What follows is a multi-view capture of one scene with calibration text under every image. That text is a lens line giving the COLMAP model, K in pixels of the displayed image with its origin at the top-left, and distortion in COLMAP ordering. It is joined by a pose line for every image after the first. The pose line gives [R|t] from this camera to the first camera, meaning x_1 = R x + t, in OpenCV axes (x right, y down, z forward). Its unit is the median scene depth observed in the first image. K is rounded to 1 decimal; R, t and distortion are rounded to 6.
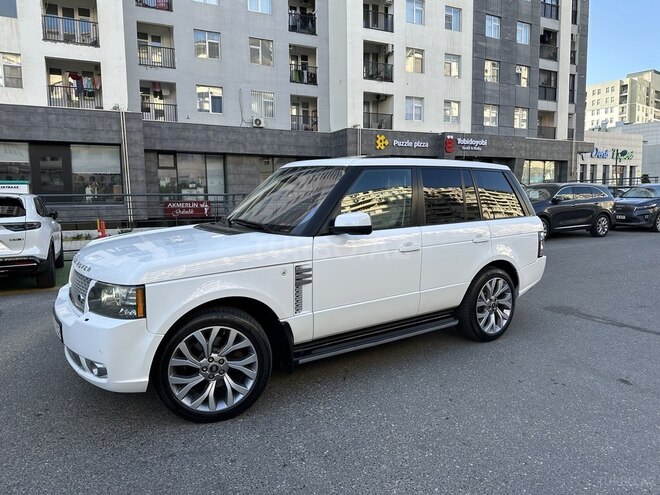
lens RADIAL K [[476.2, 0, 332.0], [0, 476.2, 251.6], [0, 0, 1]] dist [0.021171, -0.035022]
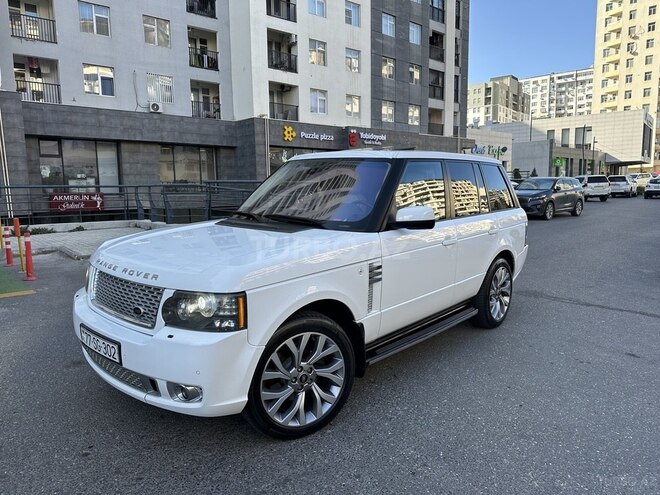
lens RADIAL K [[476.2, 0, 336.4], [0, 476.2, 251.2], [0, 0, 1]] dist [0.021171, -0.035022]
pose [[0.970116, -0.030734, 0.240689, -0.306225], [0.026693, 0.999443, 0.020031, -0.012573], [-0.241171, -0.013007, 0.970396, 0.076855]]
